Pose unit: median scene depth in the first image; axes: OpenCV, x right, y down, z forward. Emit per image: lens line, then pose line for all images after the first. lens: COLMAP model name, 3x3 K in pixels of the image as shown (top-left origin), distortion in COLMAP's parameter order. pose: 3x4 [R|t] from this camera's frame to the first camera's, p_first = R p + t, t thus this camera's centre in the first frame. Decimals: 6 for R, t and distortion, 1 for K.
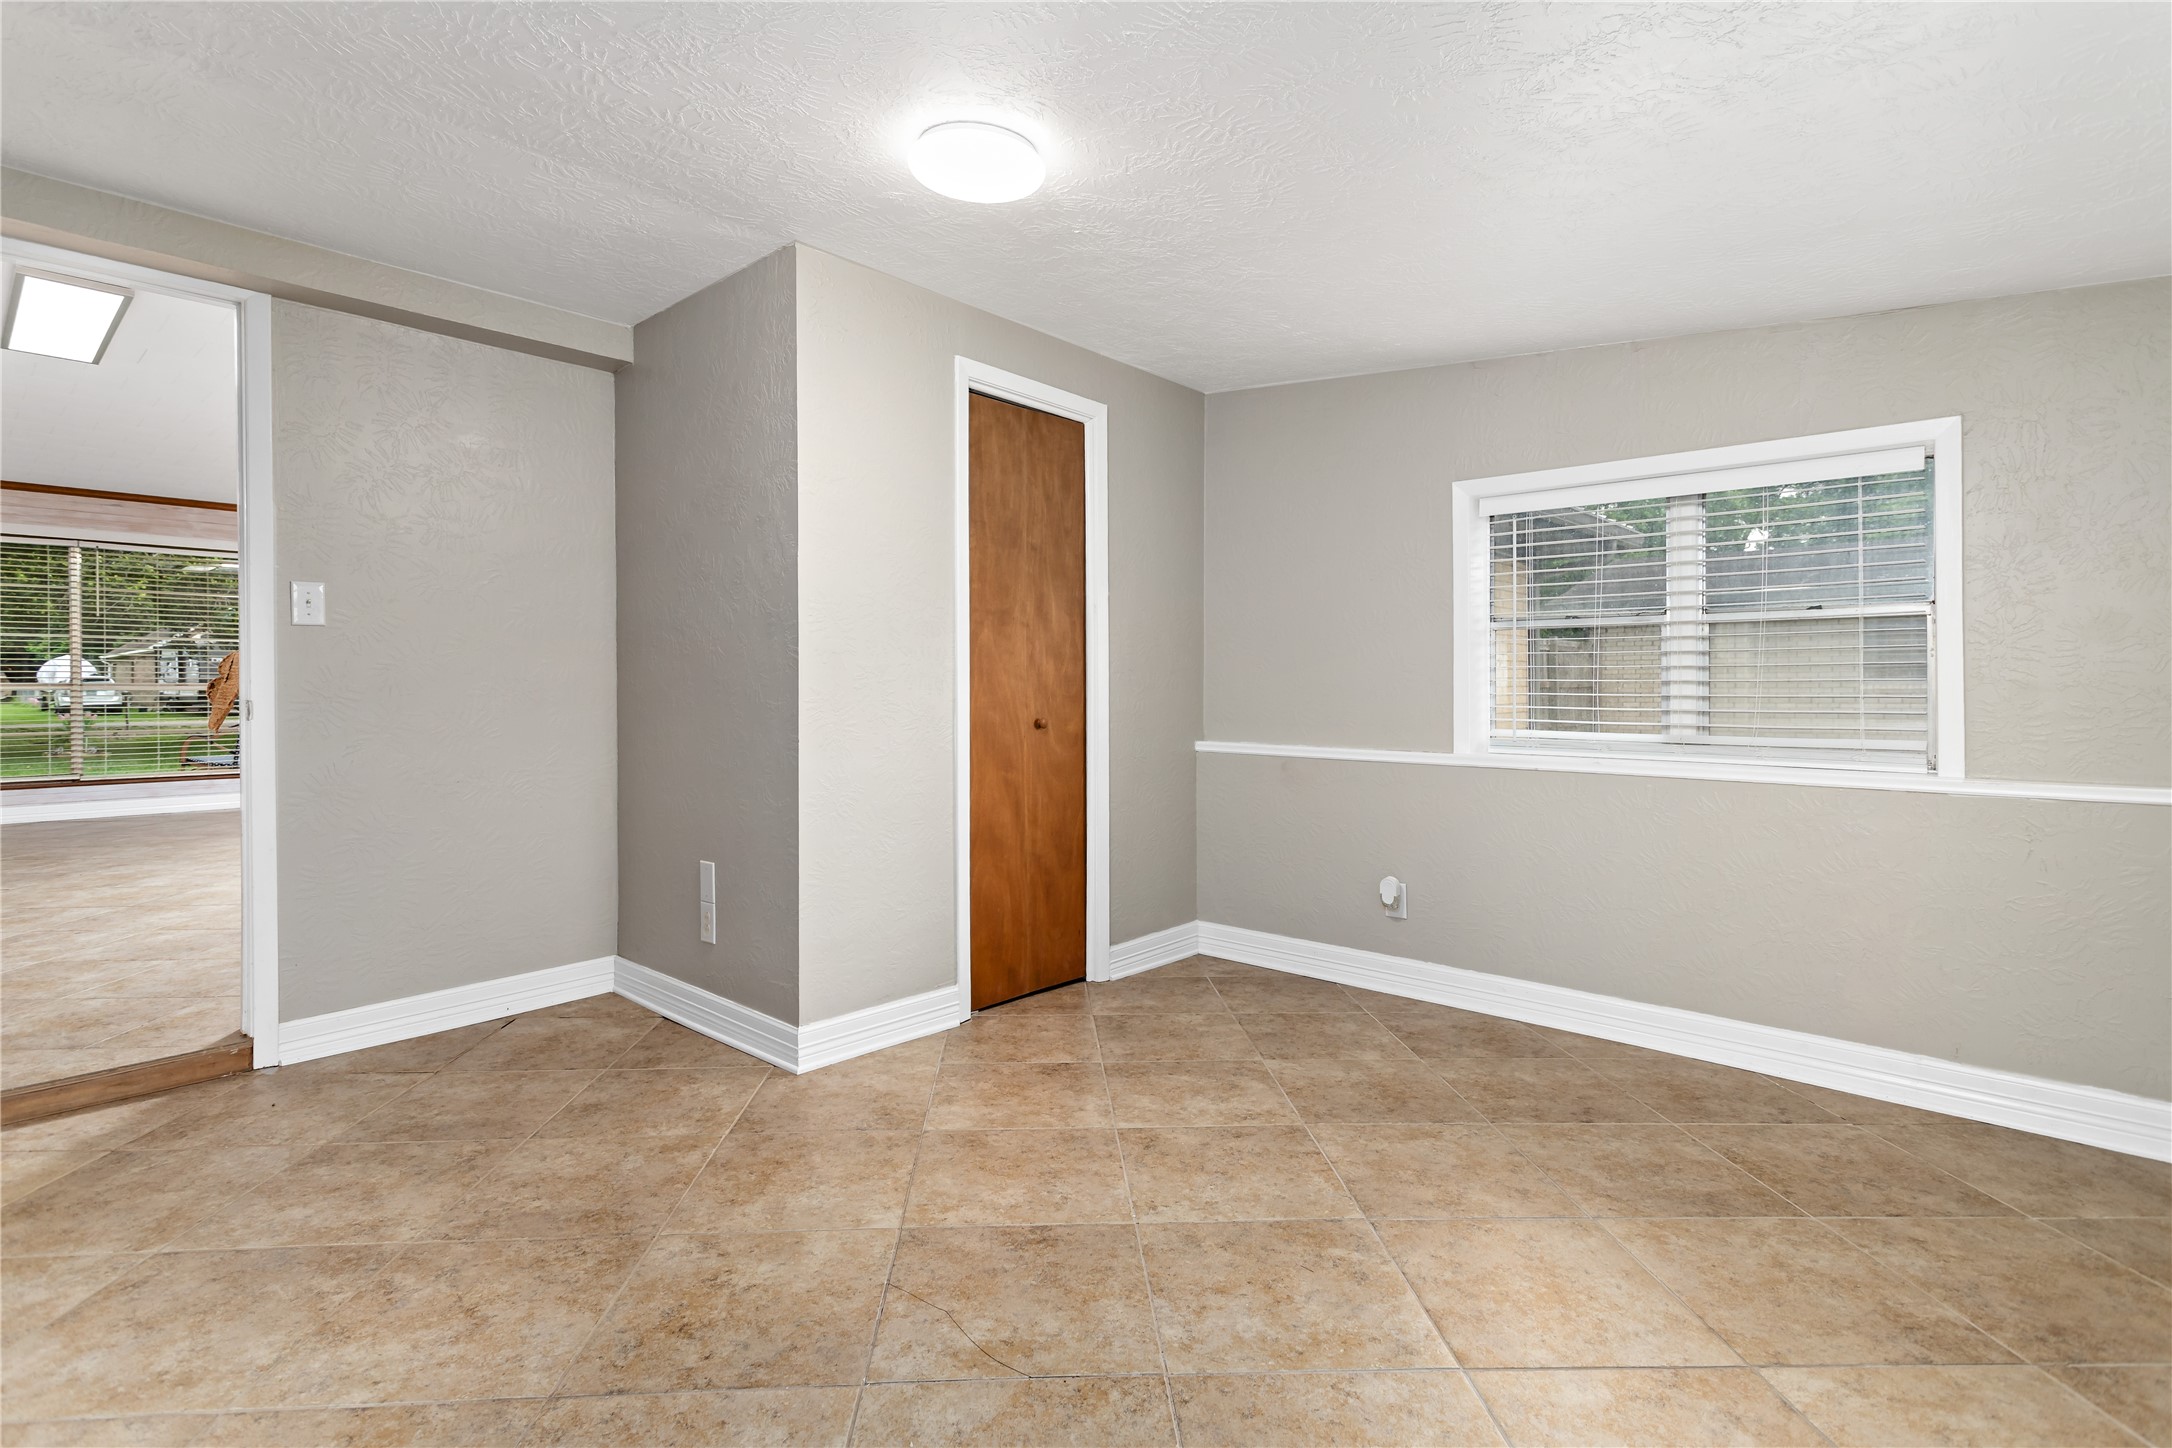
lens RADIAL K [[1030.0, 0, 1082.2], [0, 1030.0, 707.5], [0, 0, 1]] dist [0.000241, 0.001777]
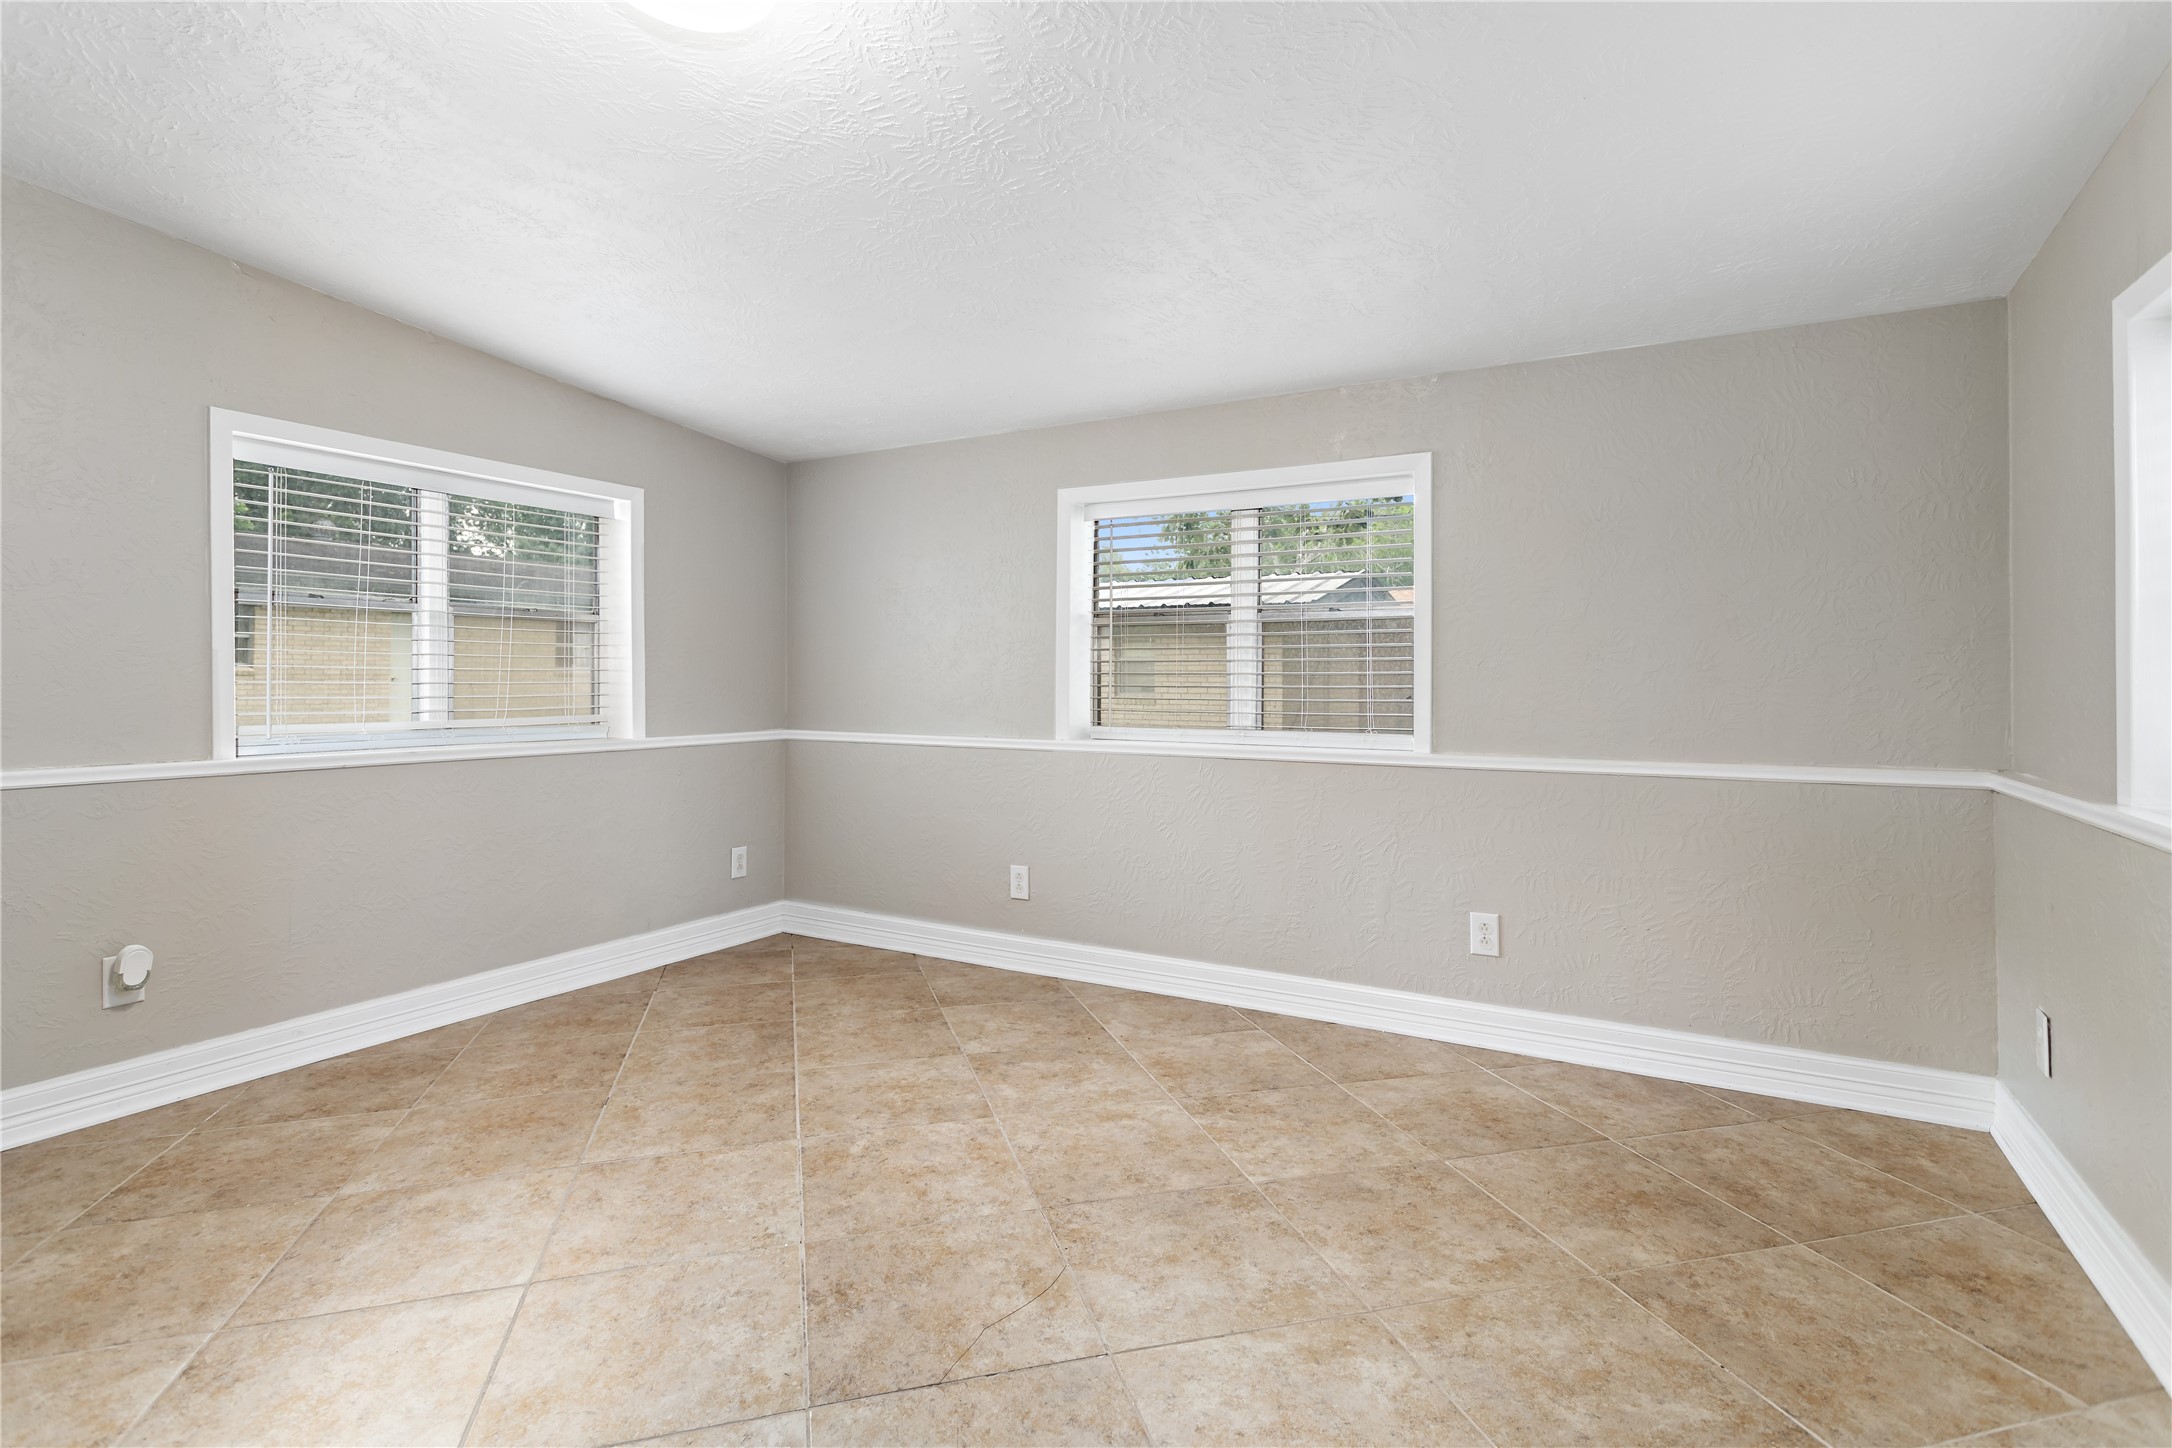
lens RADIAL K [[1030.0, 0, 1064.8], [0, 1030.0, 675.0], [0, 0, 1]] dist [0.000241, 0.001777]
pose [[-0.199865, -0.000951, 0.979823, -0.772422], [0.012421, 0.999917, 0.003505, -0.019943], [-0.979745, 0.012870, -0.199837, 0.786933]]
